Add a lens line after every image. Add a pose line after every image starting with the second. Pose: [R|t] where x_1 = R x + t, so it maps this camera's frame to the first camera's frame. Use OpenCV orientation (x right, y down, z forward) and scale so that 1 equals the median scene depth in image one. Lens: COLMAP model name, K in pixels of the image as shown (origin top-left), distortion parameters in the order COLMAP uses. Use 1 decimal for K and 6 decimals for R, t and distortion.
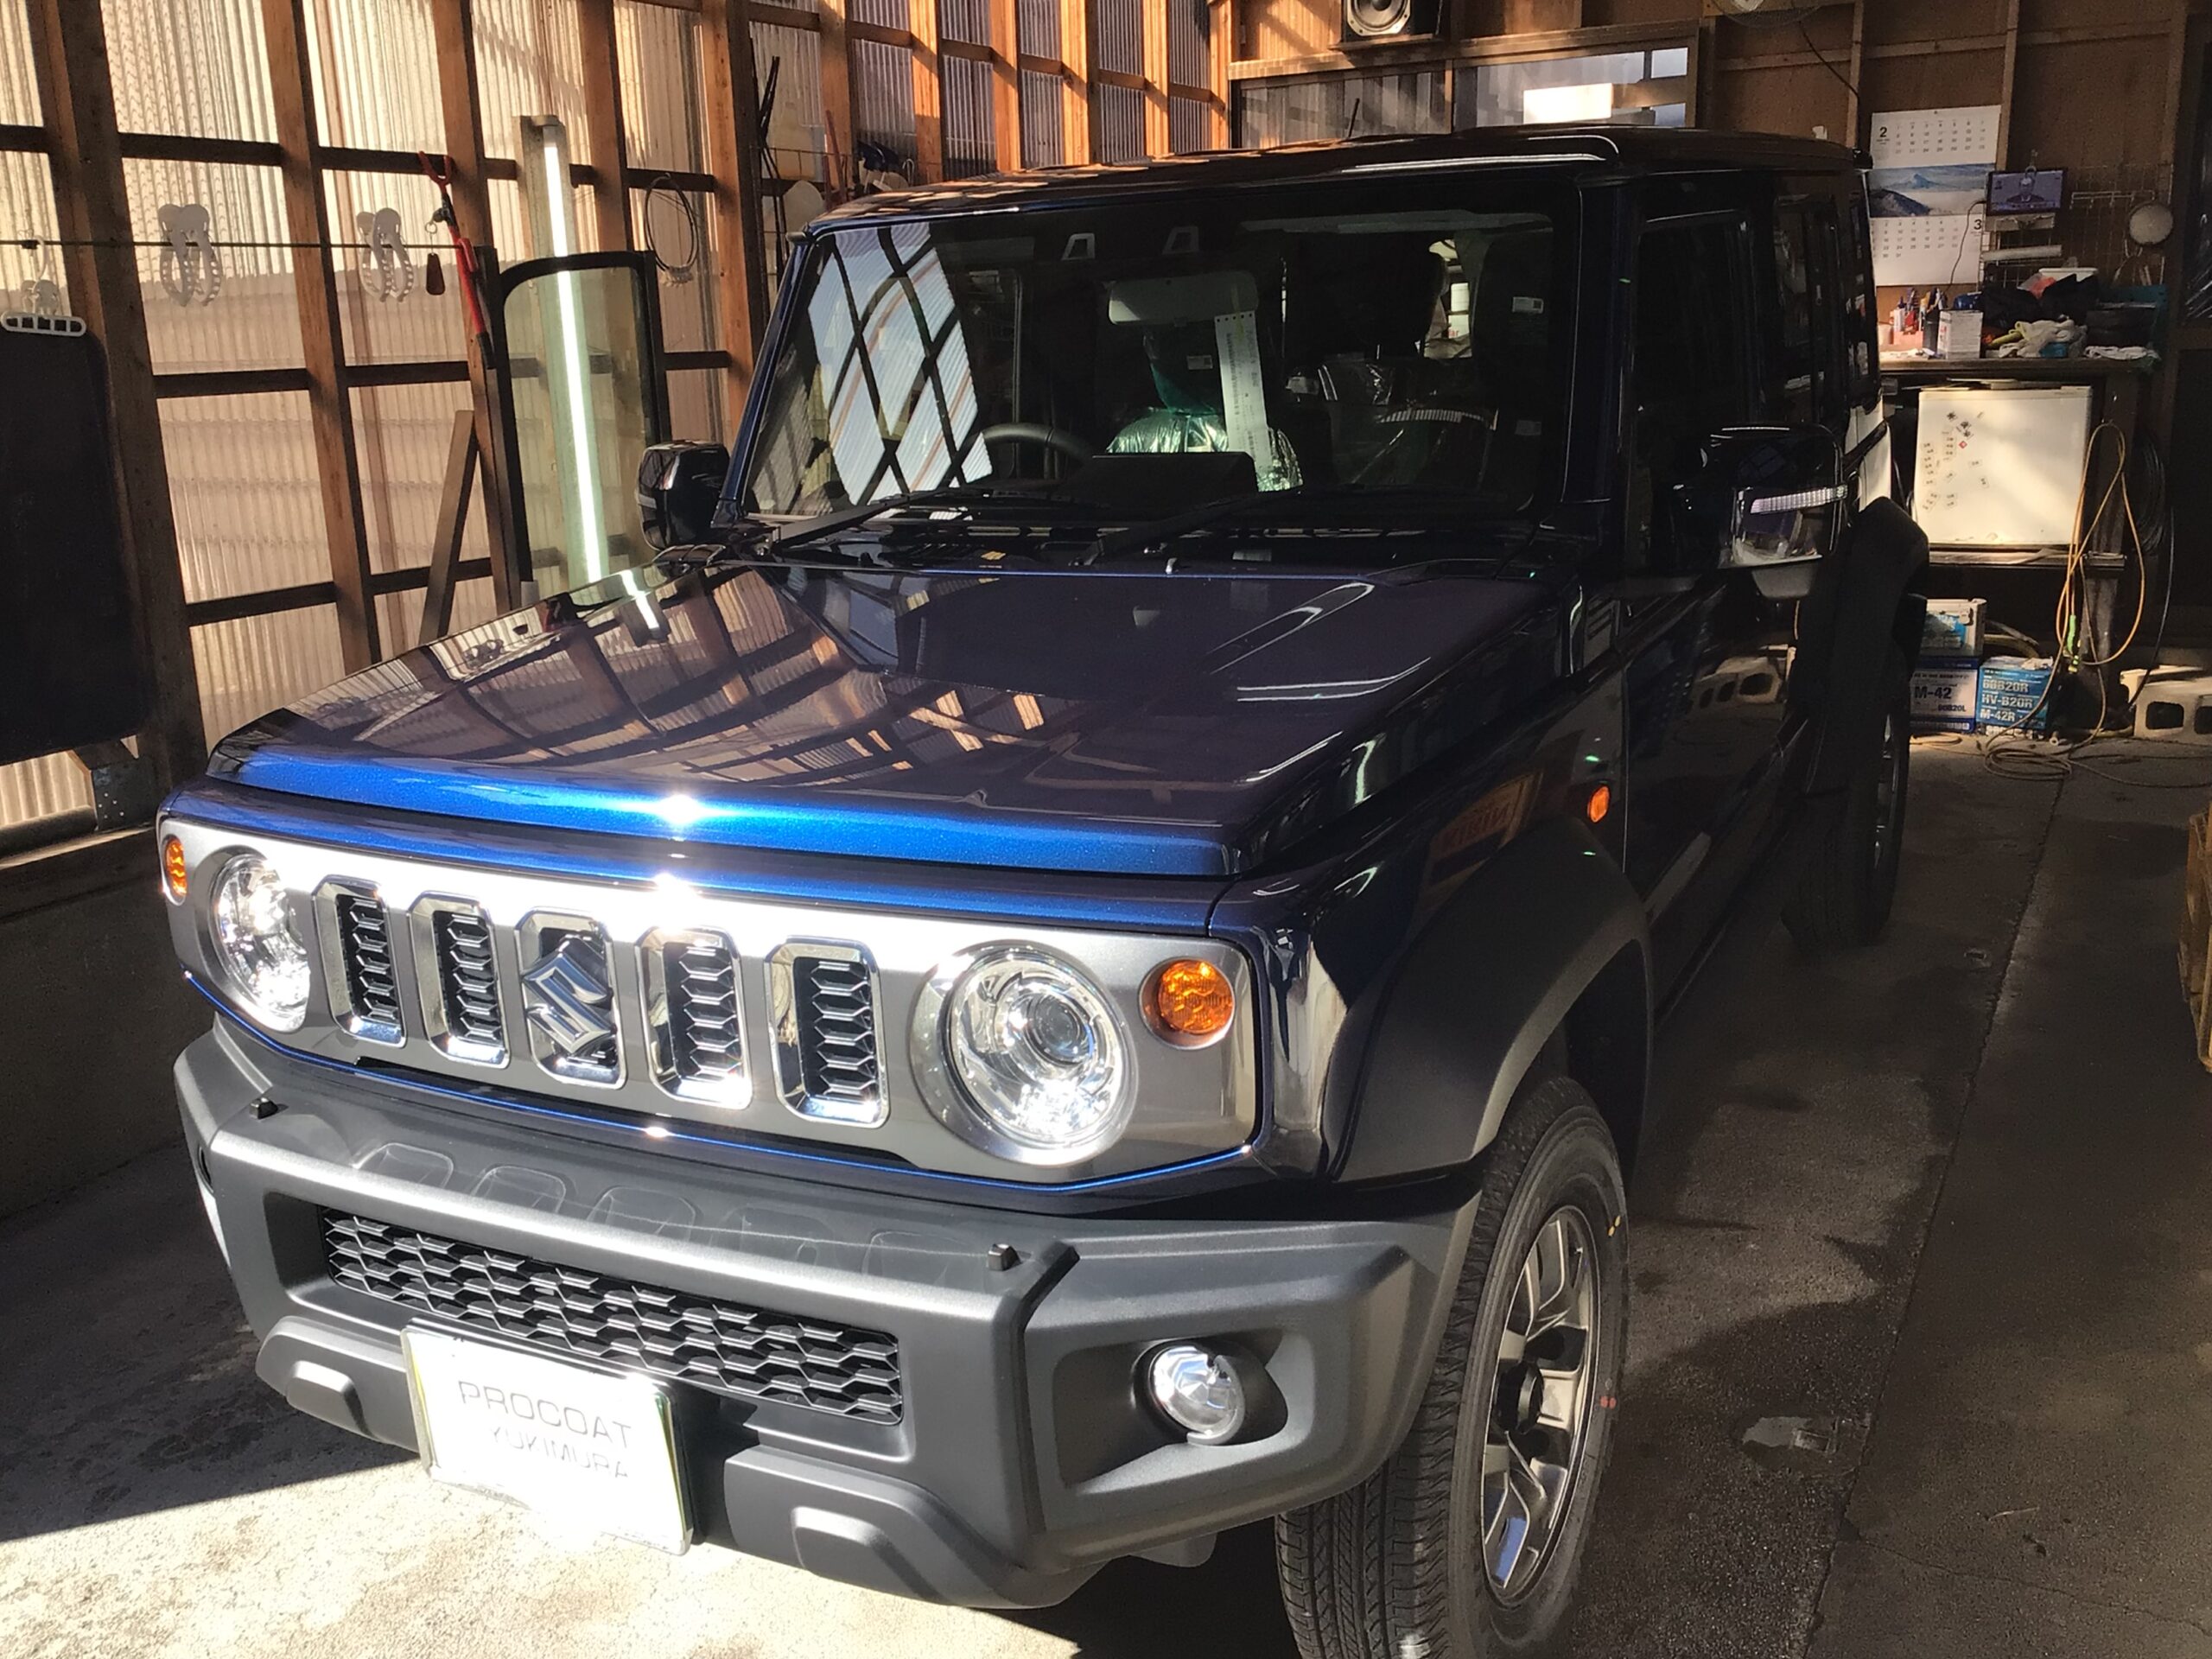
lens RADIAL K [[2033.7, 0, 1115.7], [0, 2033.7, 801.4], [0, 0, 1]] dist [0.020263, -0.053490]
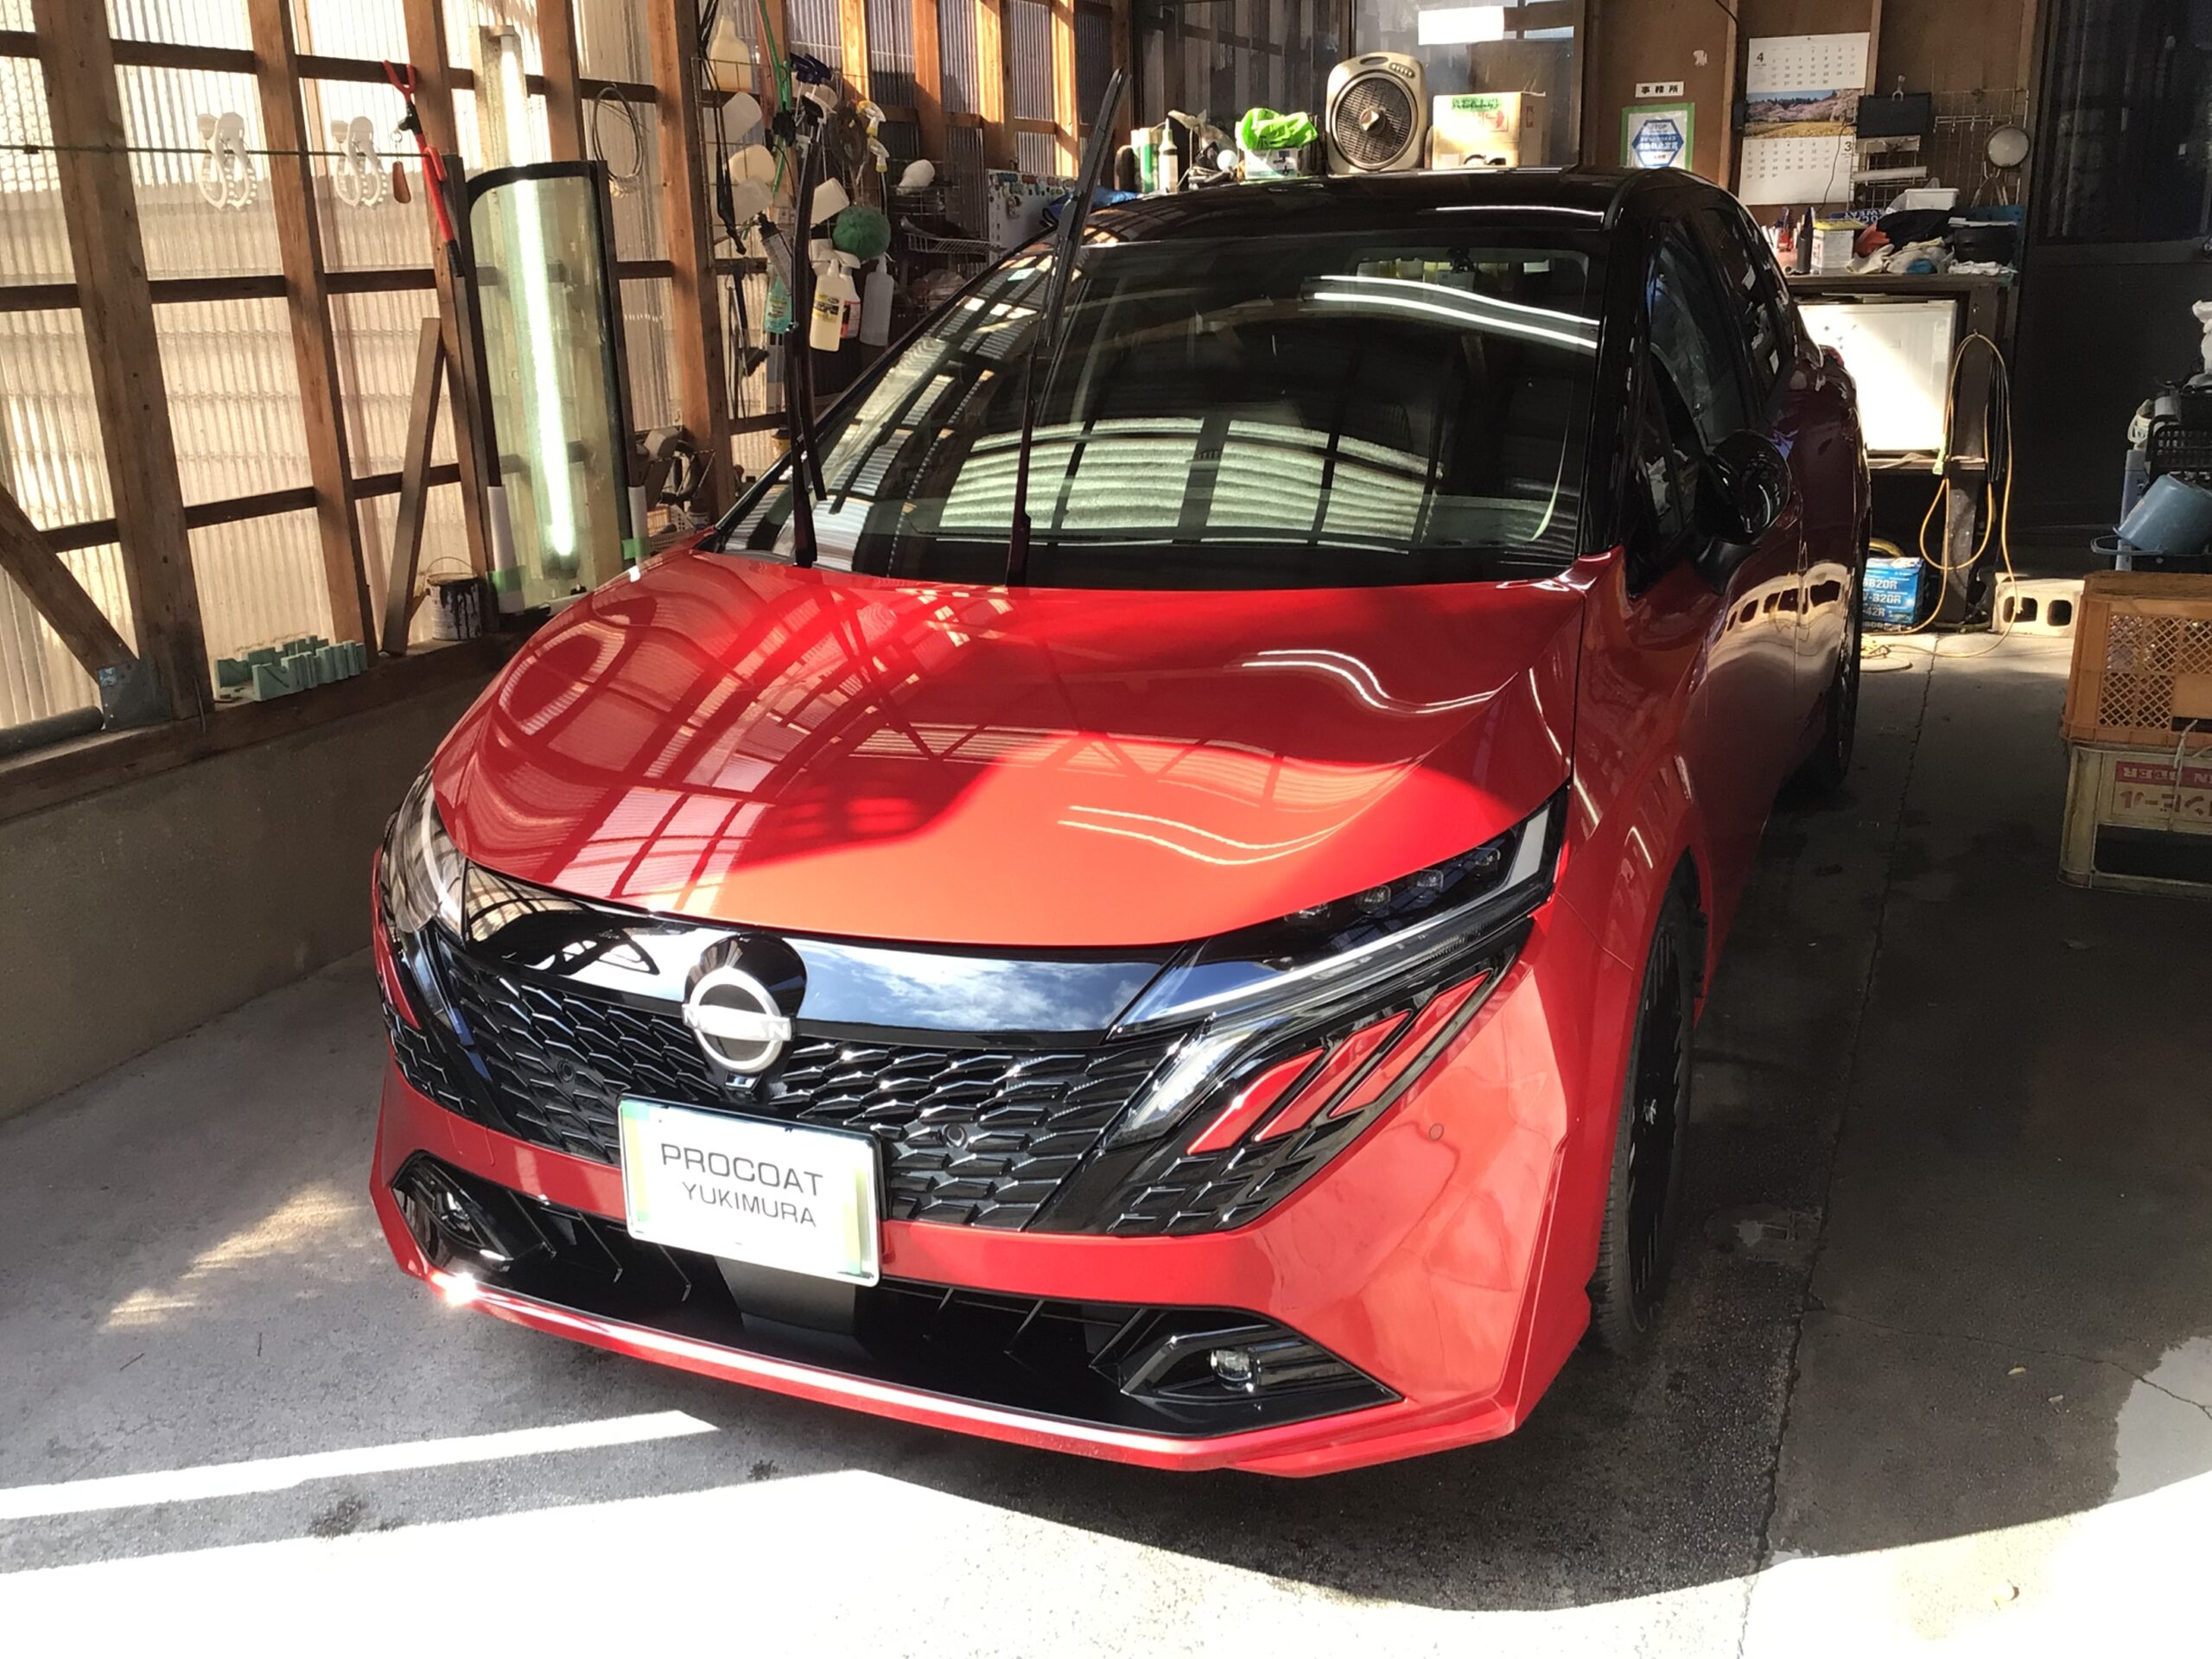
lens RADIAL K [[2033.7, 0, 1121.2], [0, 2033.7, 808.8], [0, 0, 1]] dist [0.020263, -0.053490]
pose [[0.996722, -0.017668, 0.078954, -0.060233], [0.014517, 0.999082, 0.040309, 0.016681], [-0.079594, -0.039031, 0.996063, -0.050179]]
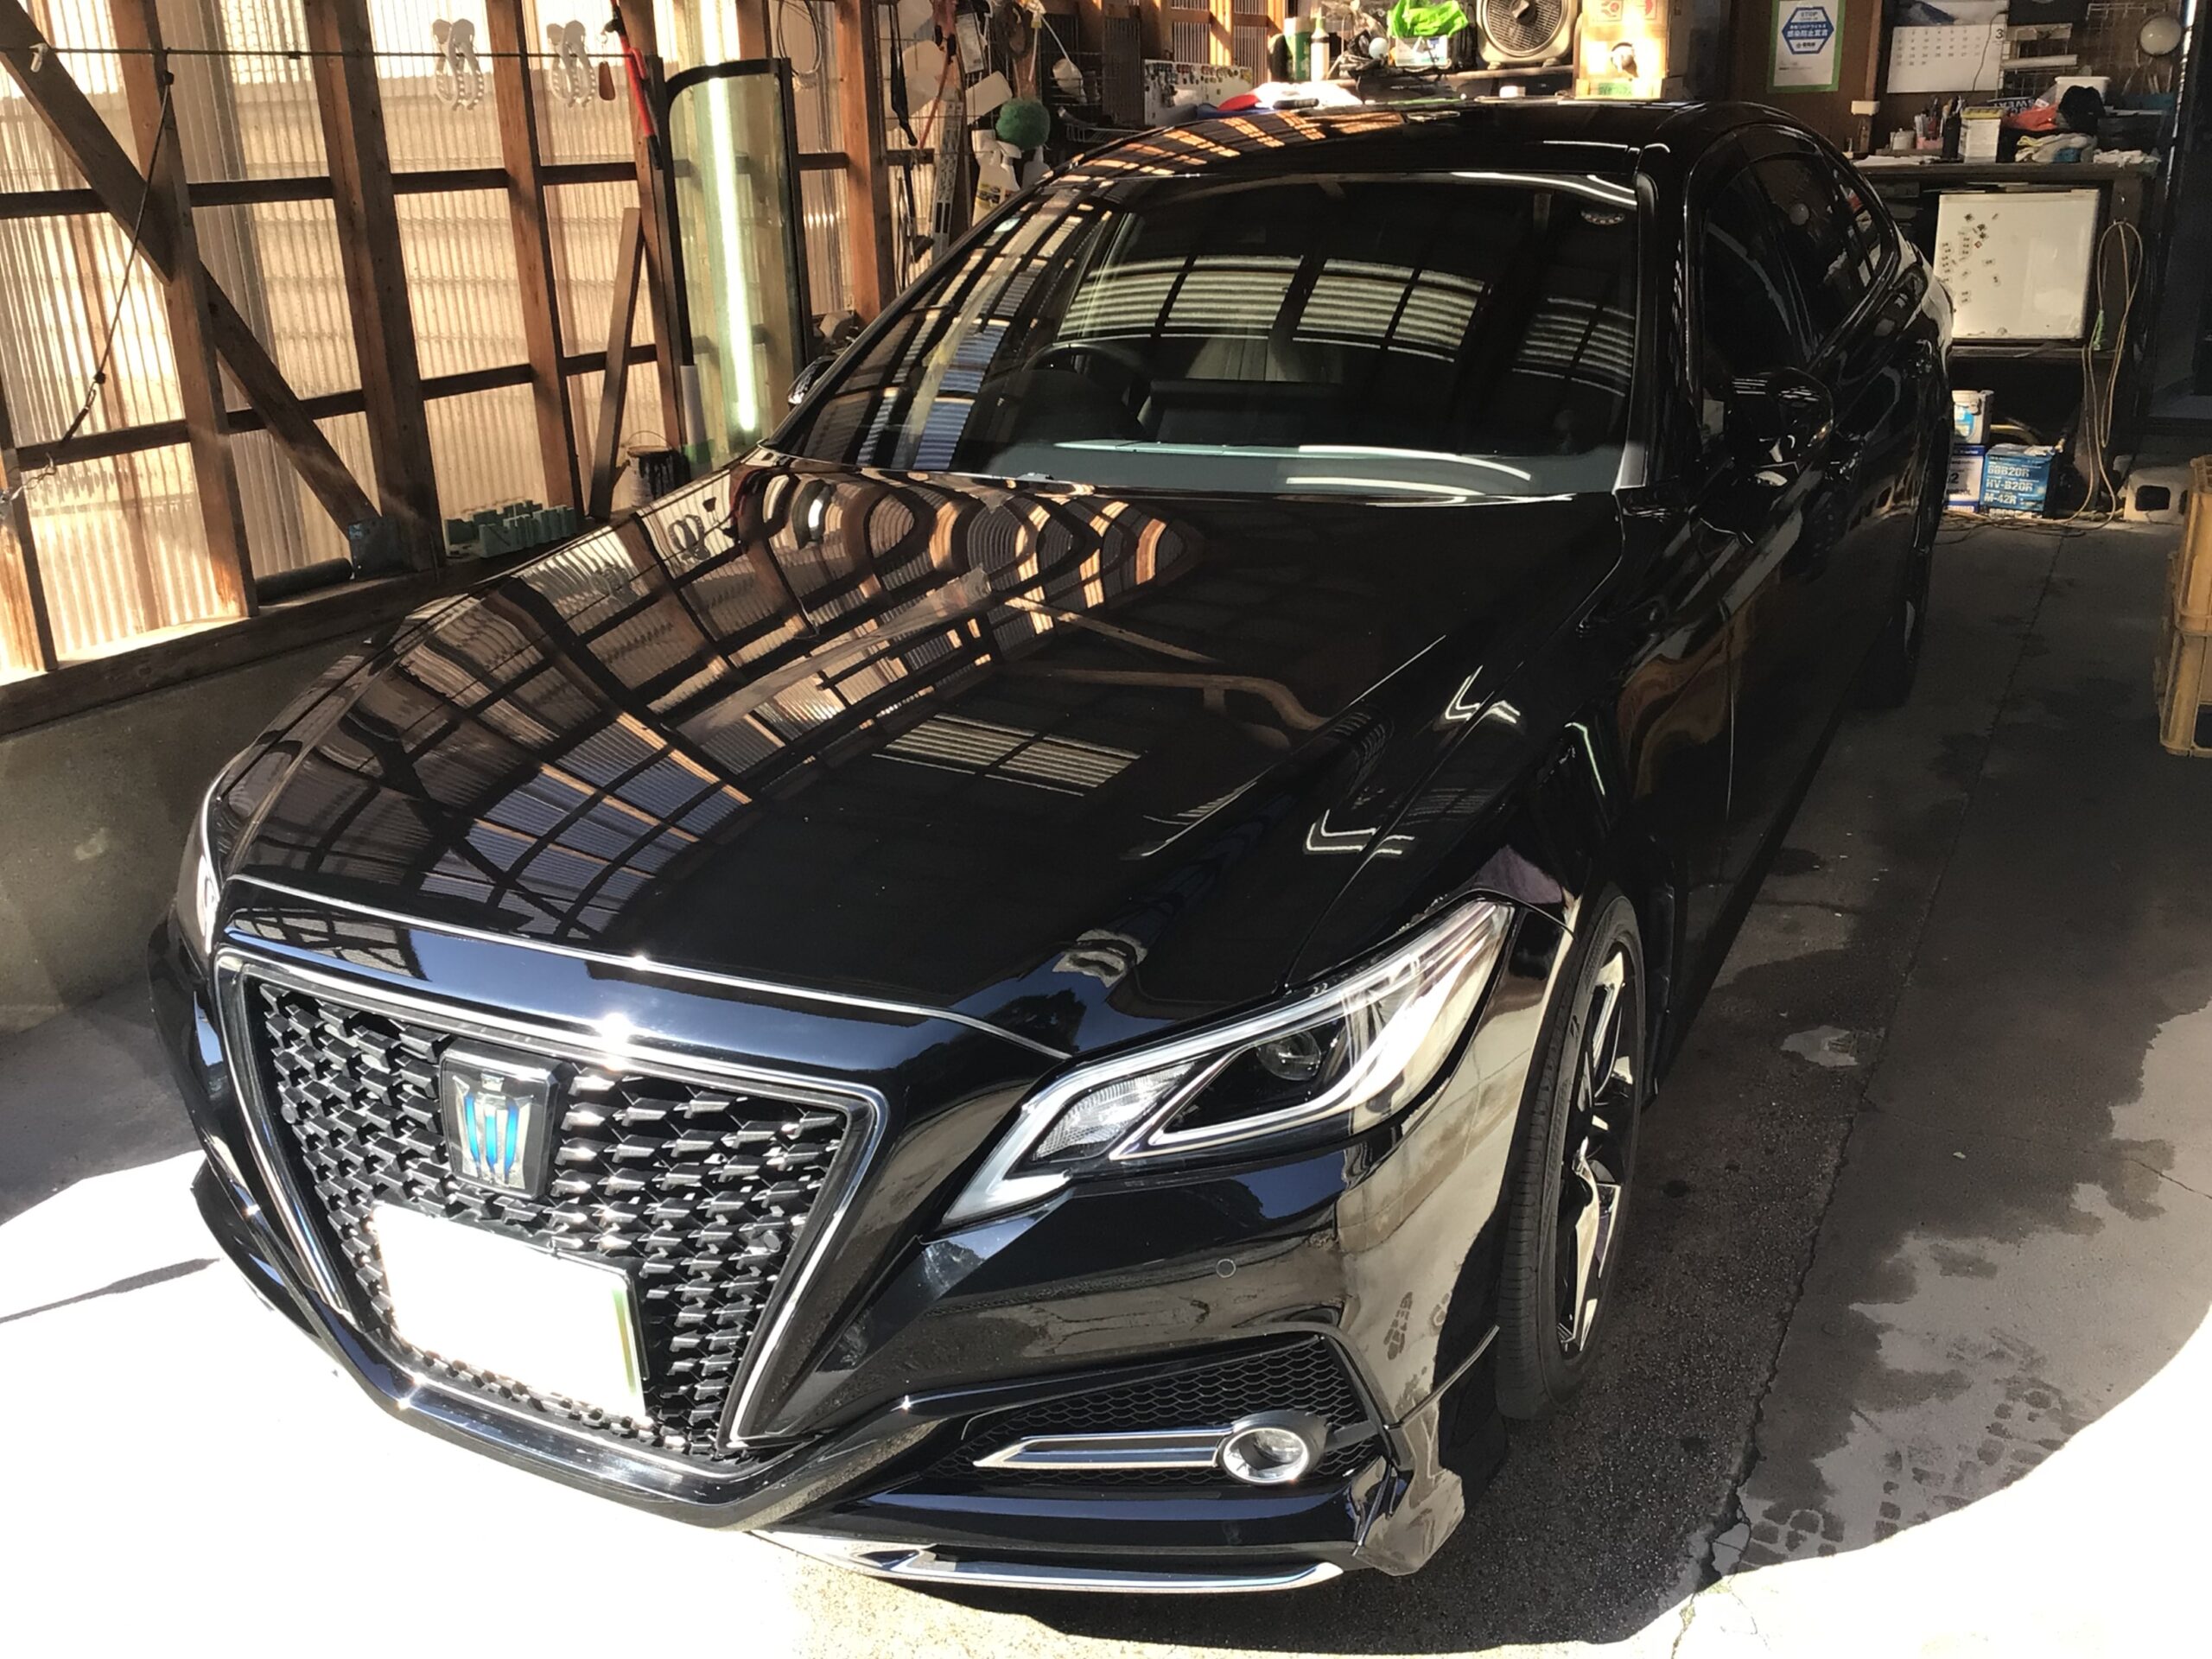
lens RADIAL K [[2033.7, 0, 1110.8], [0, 2033.7, 825.2], [0, 0, 1]] dist [0.020263, -0.053490]
pose [[0.999986, -0.000209, 0.005230, -0.064921], [-0.000309, 0.995093, 0.098946, 0.031707], [-0.005225, -0.098946, 0.995079, -0.133888]]
